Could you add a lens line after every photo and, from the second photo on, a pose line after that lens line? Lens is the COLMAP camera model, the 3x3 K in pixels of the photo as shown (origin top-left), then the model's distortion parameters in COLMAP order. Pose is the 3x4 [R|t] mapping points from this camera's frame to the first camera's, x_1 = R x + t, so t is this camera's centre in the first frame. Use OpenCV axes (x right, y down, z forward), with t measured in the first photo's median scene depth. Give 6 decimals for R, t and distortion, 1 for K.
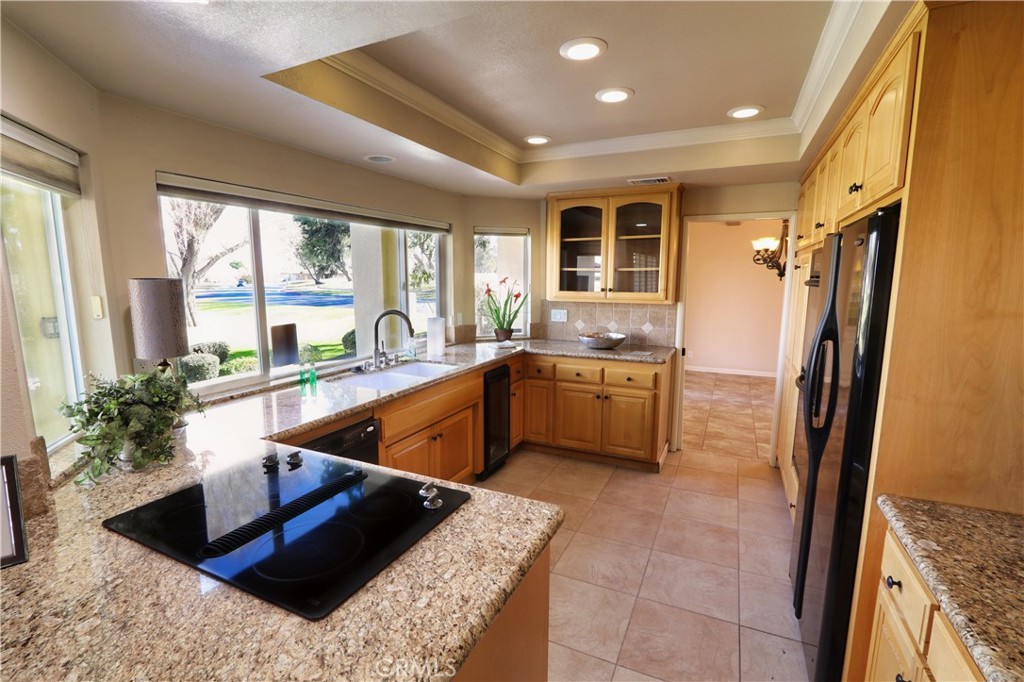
lens RADIAL K [[468.5, 0, 504.8], [0, 468.5, 347.2], [0, 0, 1]] dist [-0.014386, -0.000333]
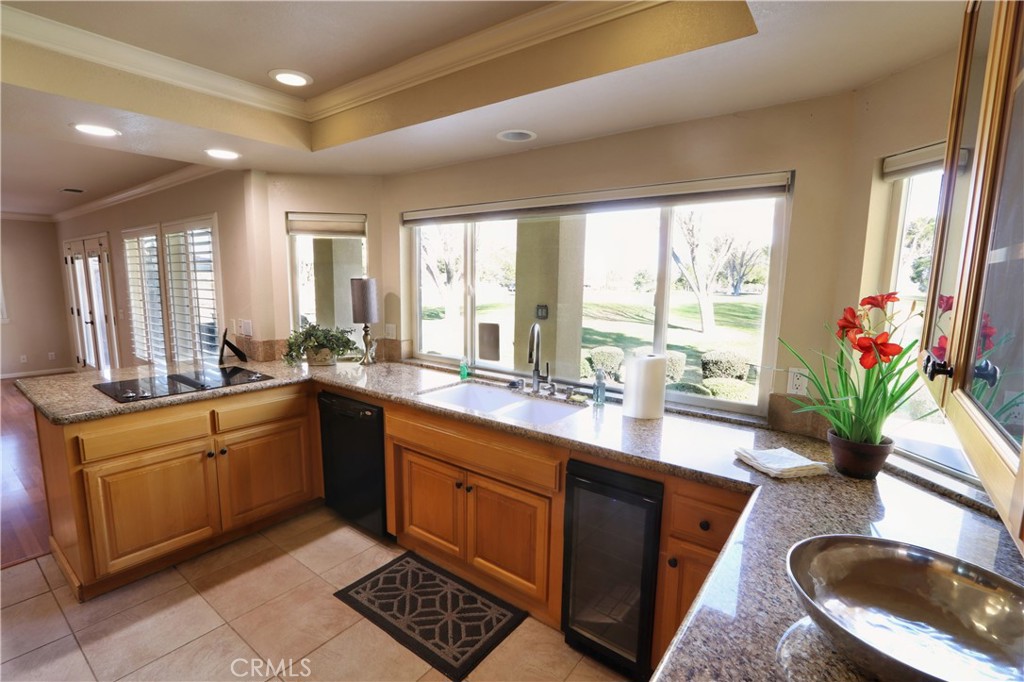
lens RADIAL K [[468.5, 0, 504.8], [0, 468.5, 347.2], [0, 0, 1]] dist [-0.014386, -0.000333]
pose [[-0.197446, 0.138951, -0.970416, 0.679681], [-0.167501, 0.970565, 0.173052, -0.217380], [0.965898, 0.196714, -0.168359, 1.396675]]
